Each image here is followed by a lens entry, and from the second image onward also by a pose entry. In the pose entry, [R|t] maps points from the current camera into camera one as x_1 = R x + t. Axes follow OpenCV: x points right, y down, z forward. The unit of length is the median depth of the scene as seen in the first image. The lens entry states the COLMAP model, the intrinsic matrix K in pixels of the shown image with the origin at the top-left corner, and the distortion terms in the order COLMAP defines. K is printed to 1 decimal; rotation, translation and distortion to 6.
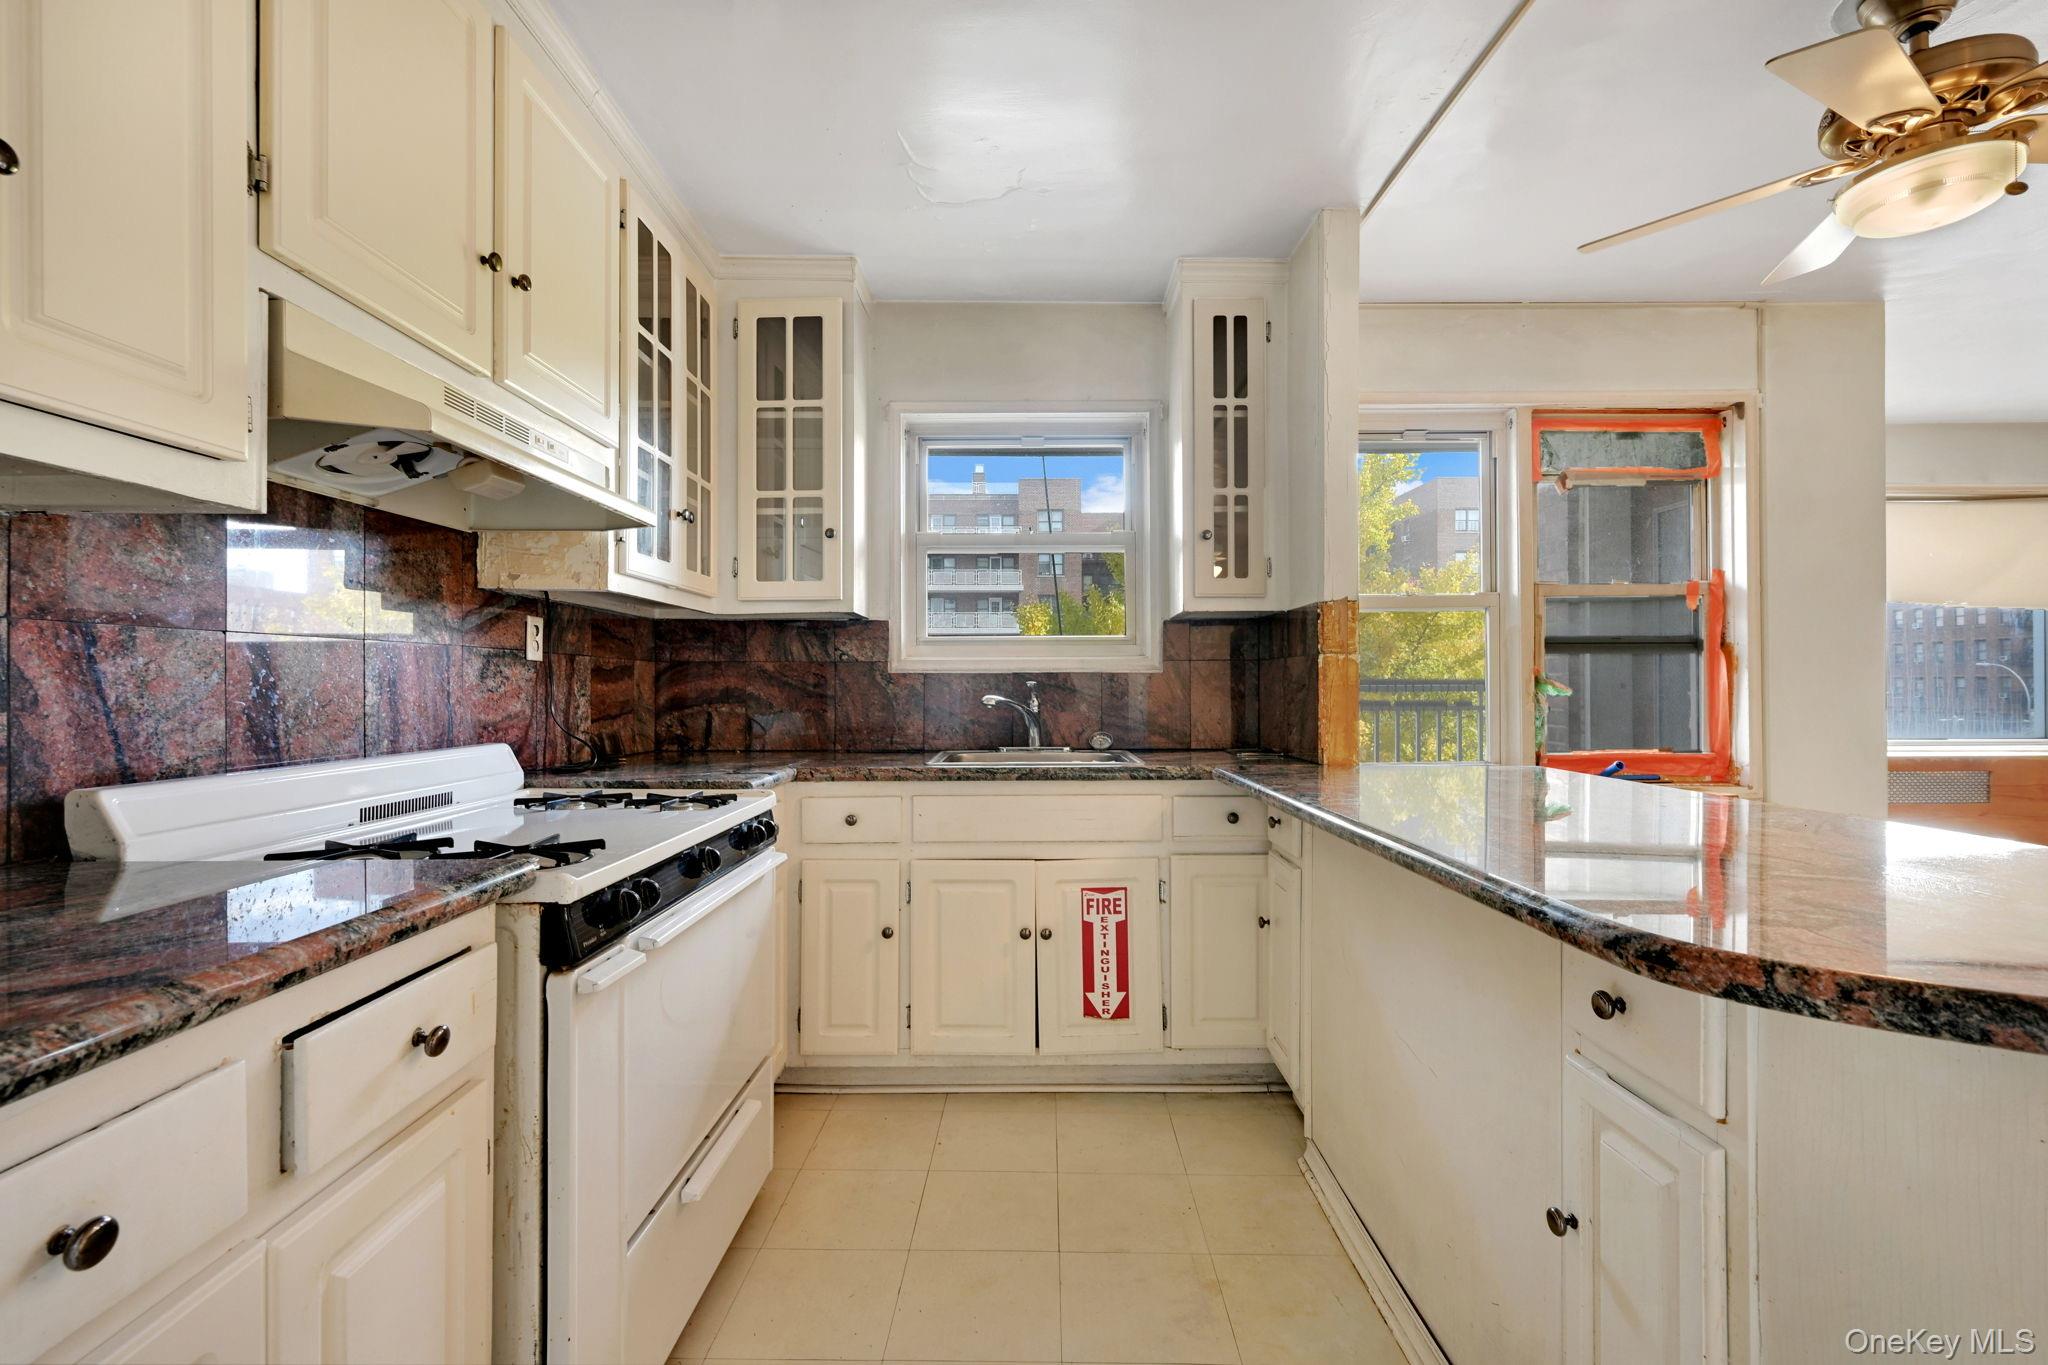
lens RADIAL K [[934.5, 0, 1012.2], [0, 934.5, 680.3], [0, 0, 1]] dist [-0.005630, 0.001903]
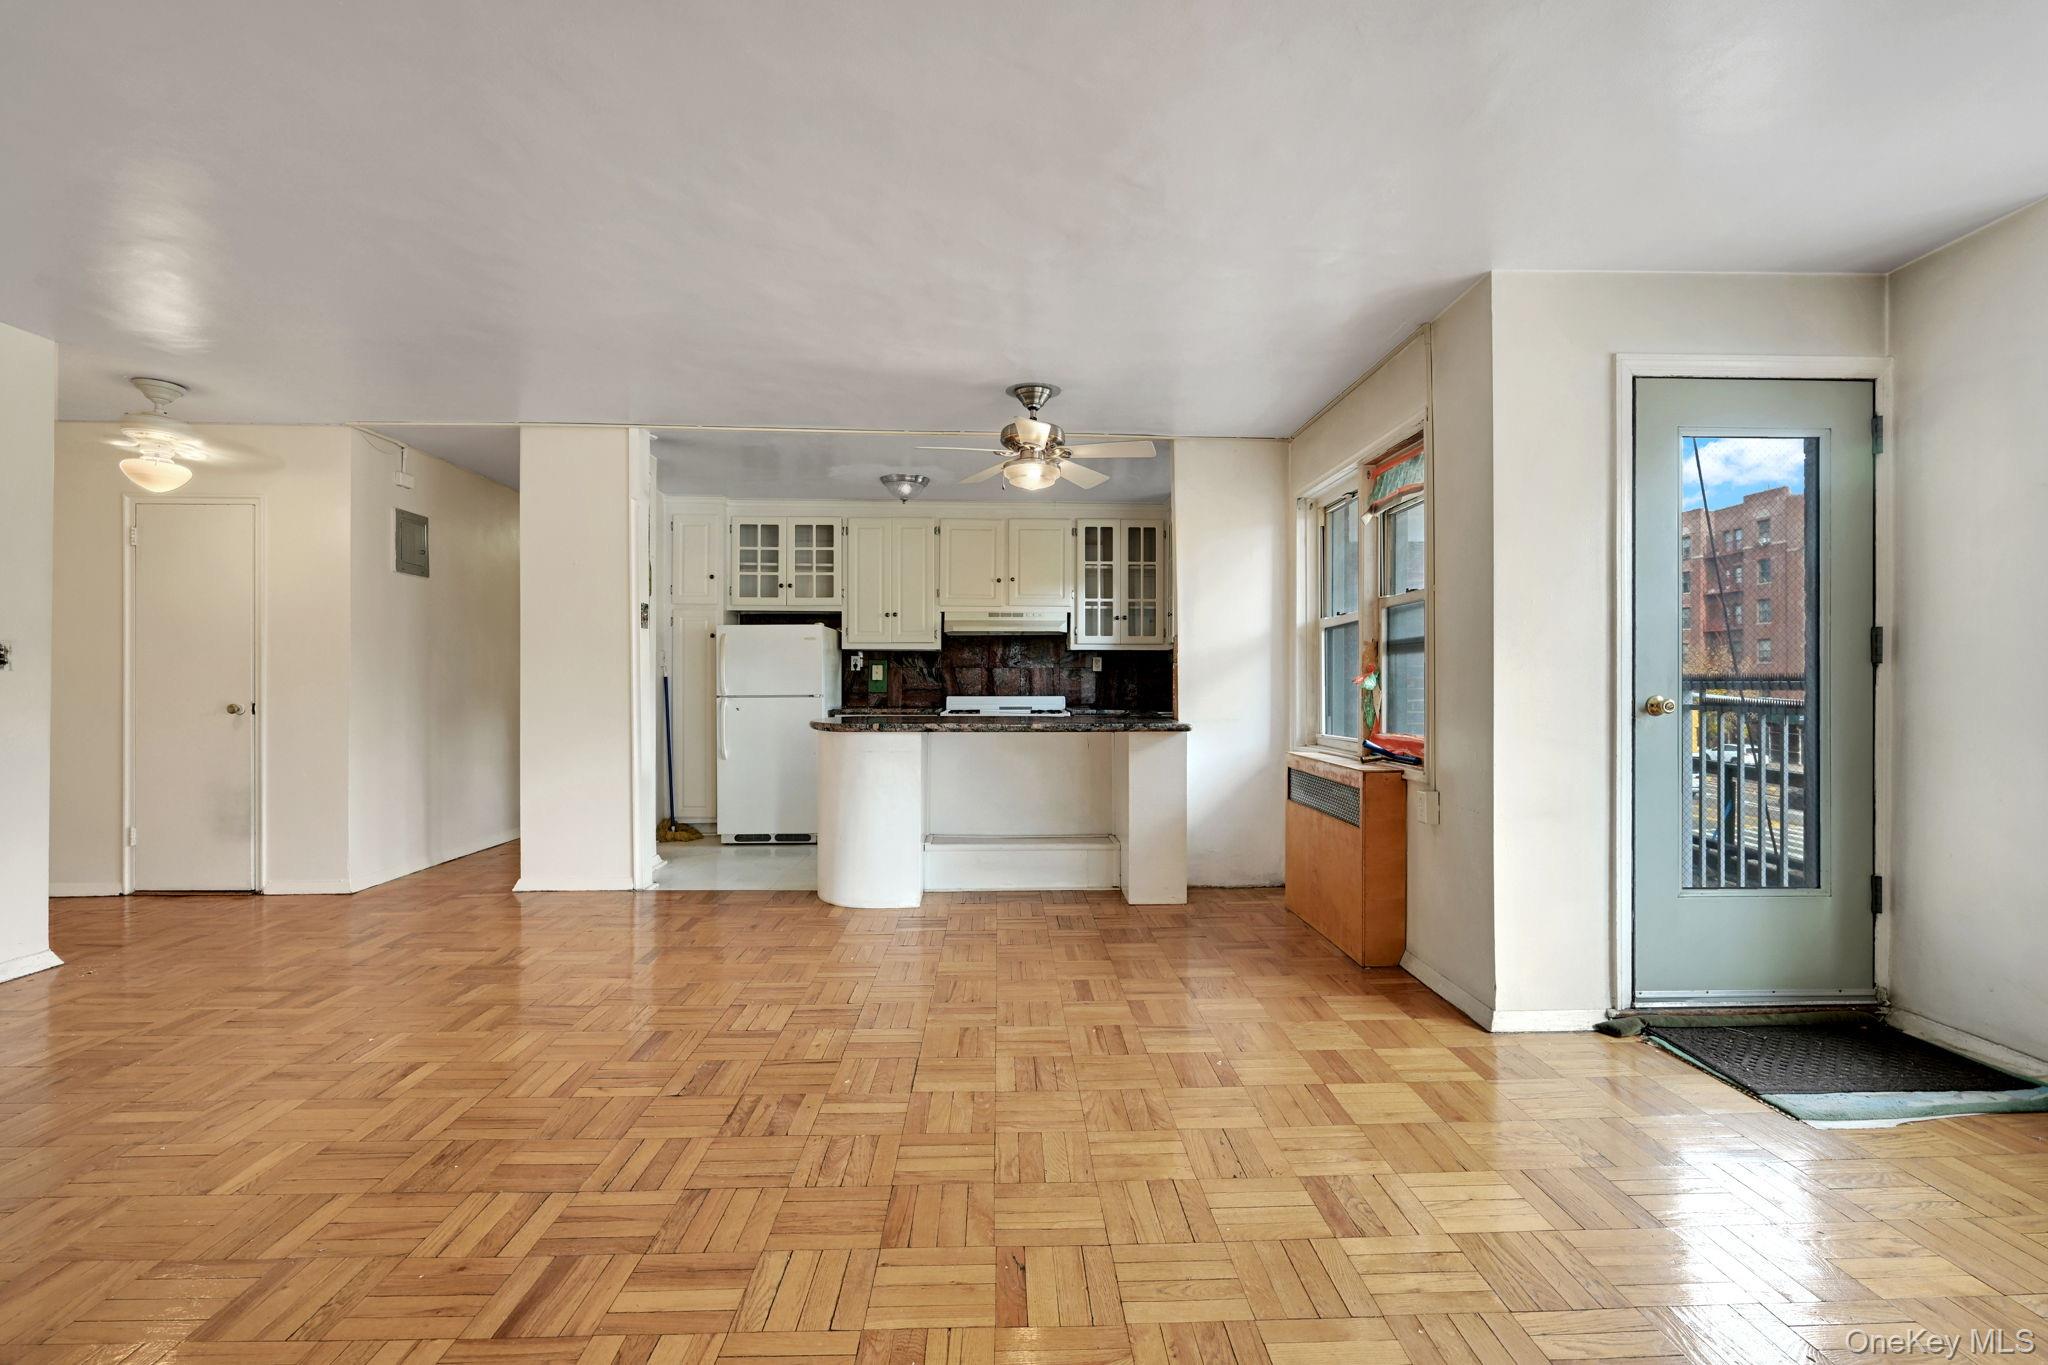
lens RADIAL K [[915.6, 0, 1010.1], [0, 915.6, 680.7], [0, 0, 1]] dist [0.001659, 0.000614]
pose [[0.016423, 0.000188, -0.999865, 2.221042], [0.000335, 1.000000, 0.000193, 0.008534], [0.999865, -0.000338, 0.016423, 0.593412]]
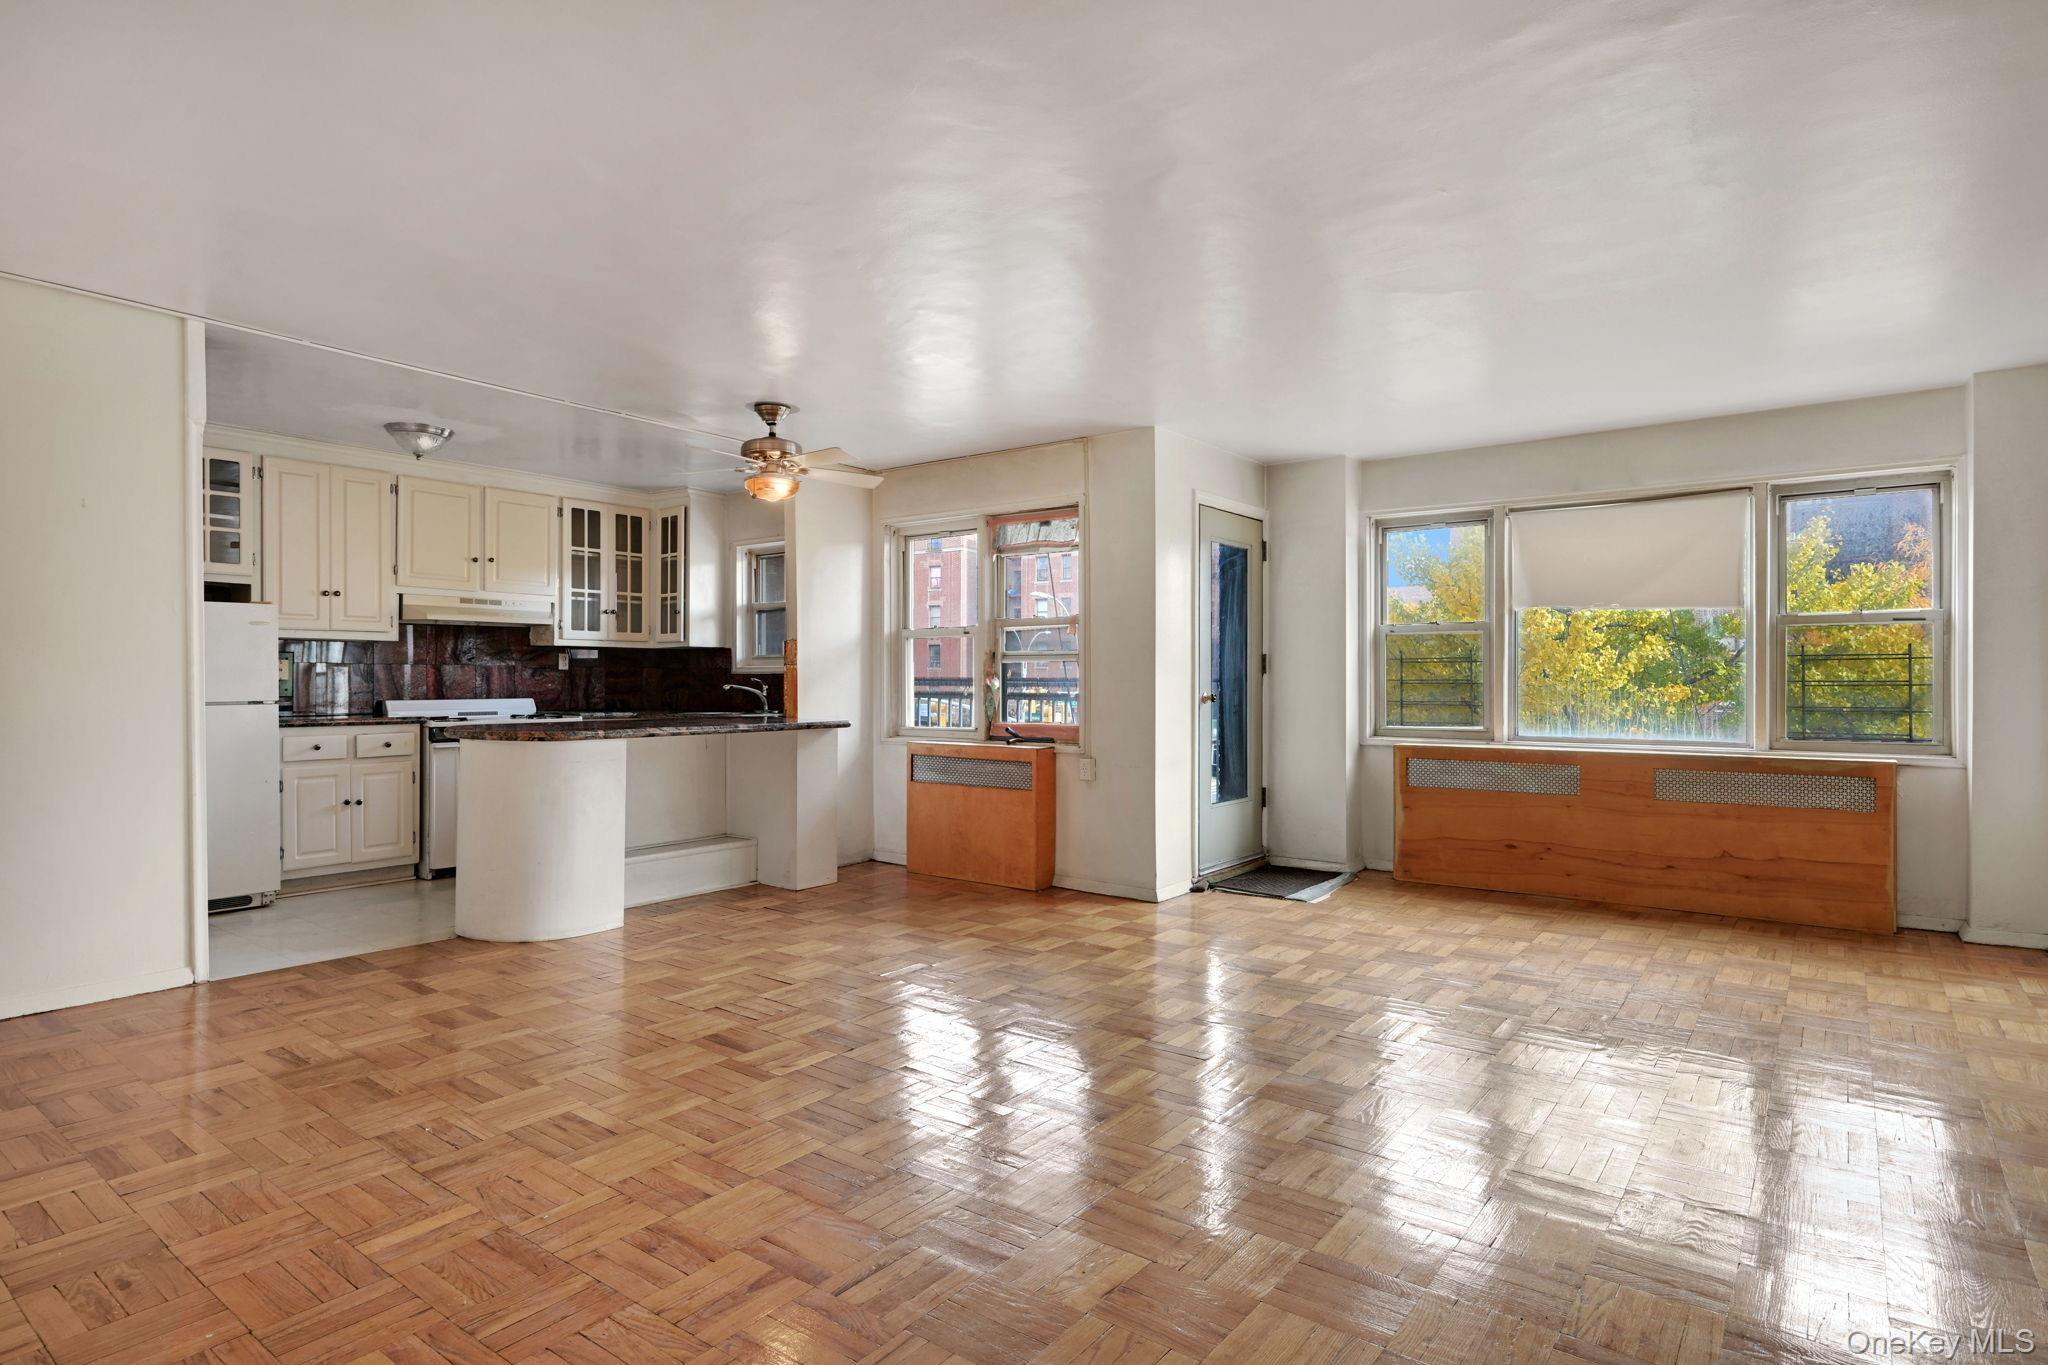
lens RADIAL K [[1101.8, 0, 1008.4], [0, 1101.8, 680.4], [0, 0, 1]] dist [-0.001416, 0.001448]
pose [[0.787118, 0.004036, -0.616789, 2.213925], [-0.002378, 0.999991, 0.003508, -0.003314], [0.616798, -0.001294, 0.787121, -0.644970]]
